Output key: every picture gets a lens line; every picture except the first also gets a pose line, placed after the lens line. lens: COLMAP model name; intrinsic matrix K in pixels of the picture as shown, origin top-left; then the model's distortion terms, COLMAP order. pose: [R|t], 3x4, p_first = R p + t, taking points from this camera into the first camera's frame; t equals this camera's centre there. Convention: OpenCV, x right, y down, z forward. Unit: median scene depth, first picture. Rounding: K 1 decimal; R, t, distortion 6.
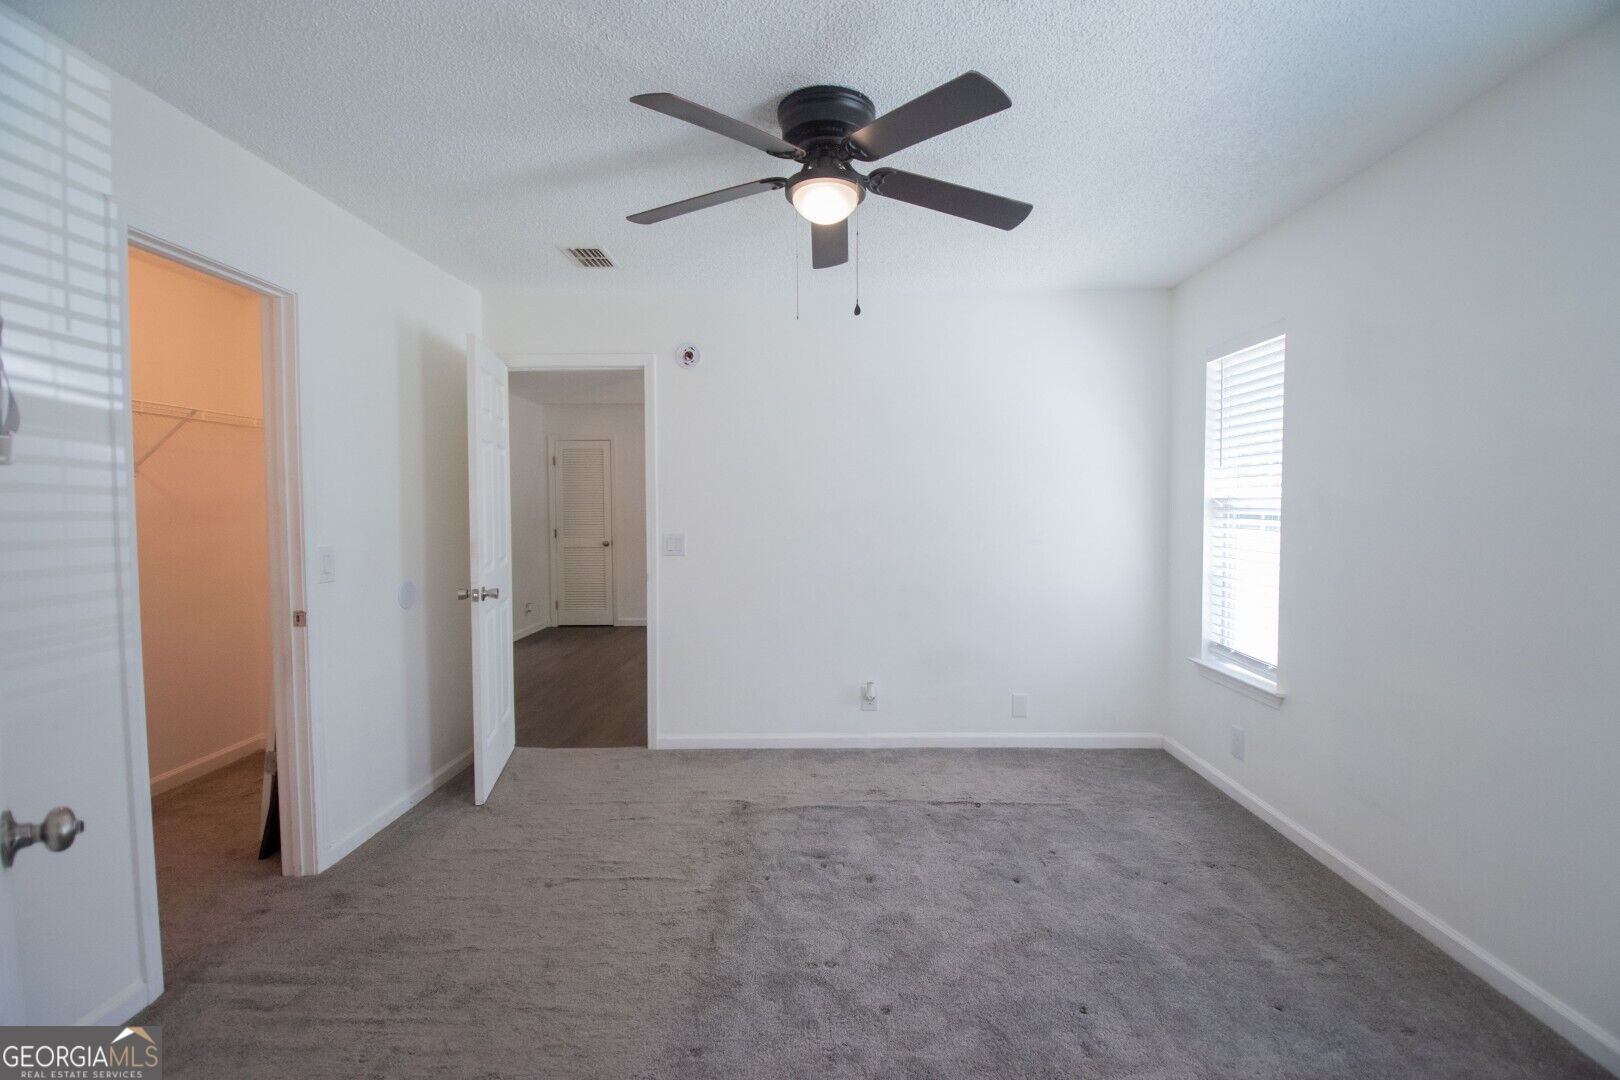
lens RADIAL K [[752.0, 0, 816.2], [0, 752.0, 502.0], [0, 0, 1]] dist [-0.020972, -0.000048]
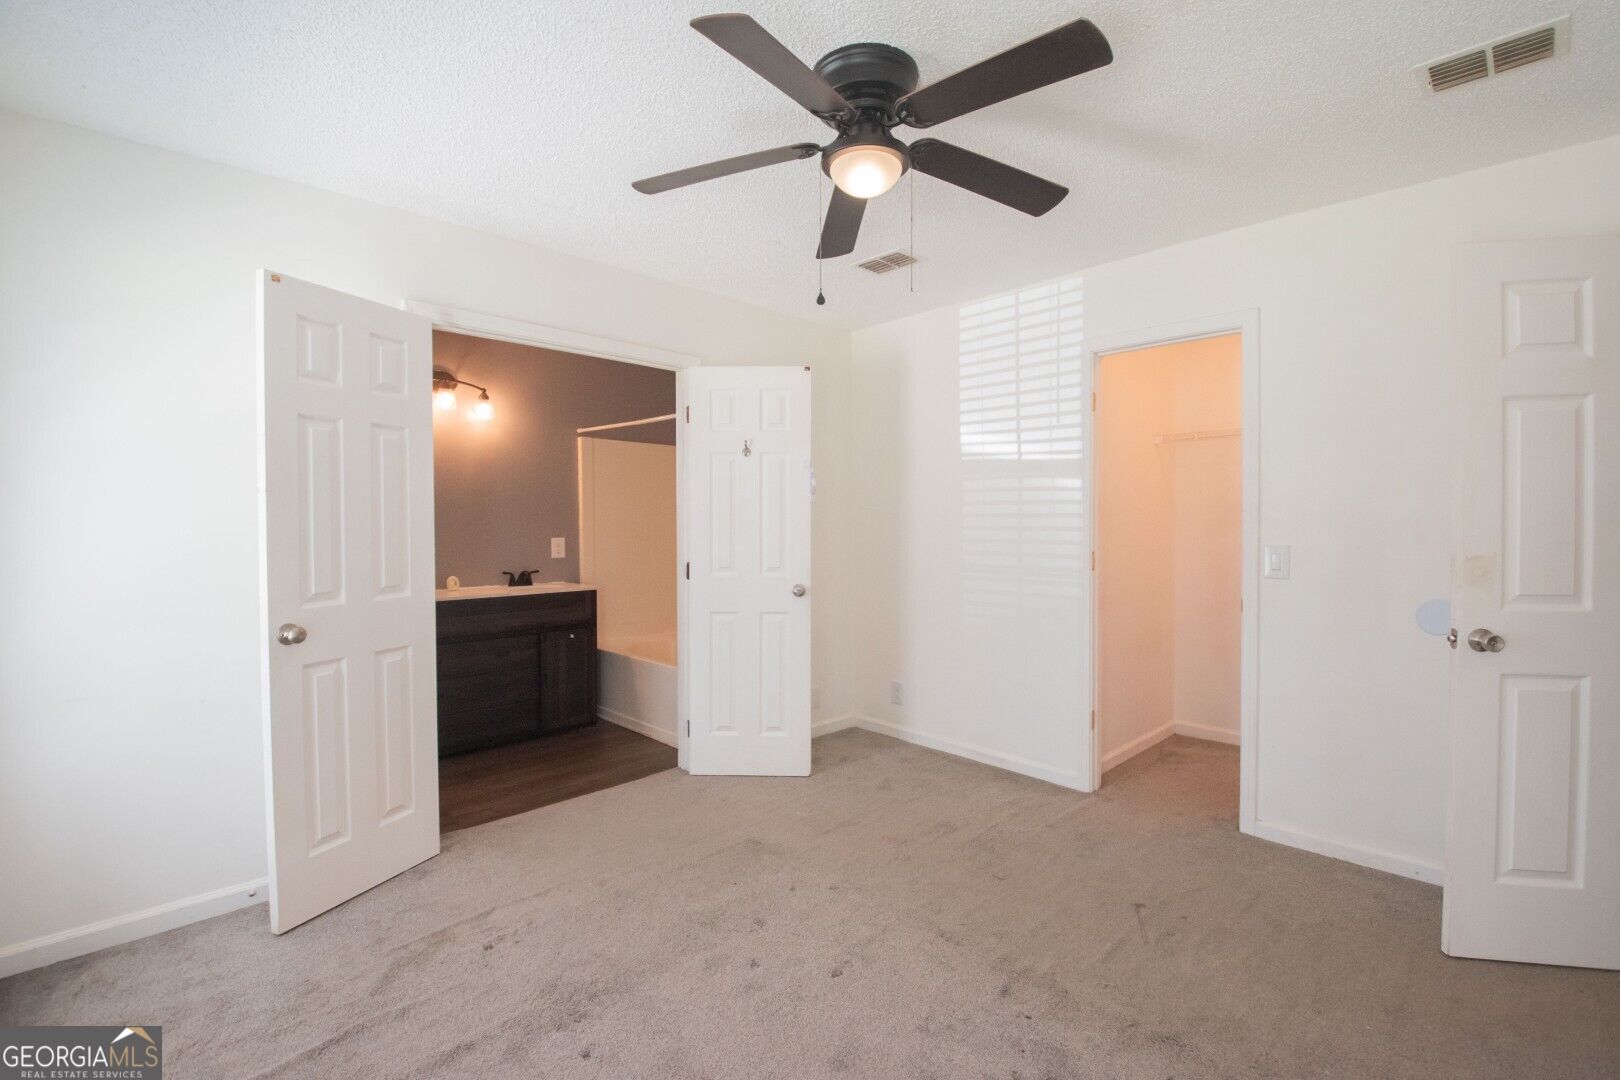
lens RADIAL K [[707.7, 0, 818.9], [0, 707.7, 529.6], [0, 0, 1]] dist [0.003060, -0.019693]
pose [[-0.722049, 0.014612, -0.691688, 0.467495], [0.004632, 0.999857, 0.016287, 0.012986], [0.691826, 0.008556, -0.722013, 1.162523]]
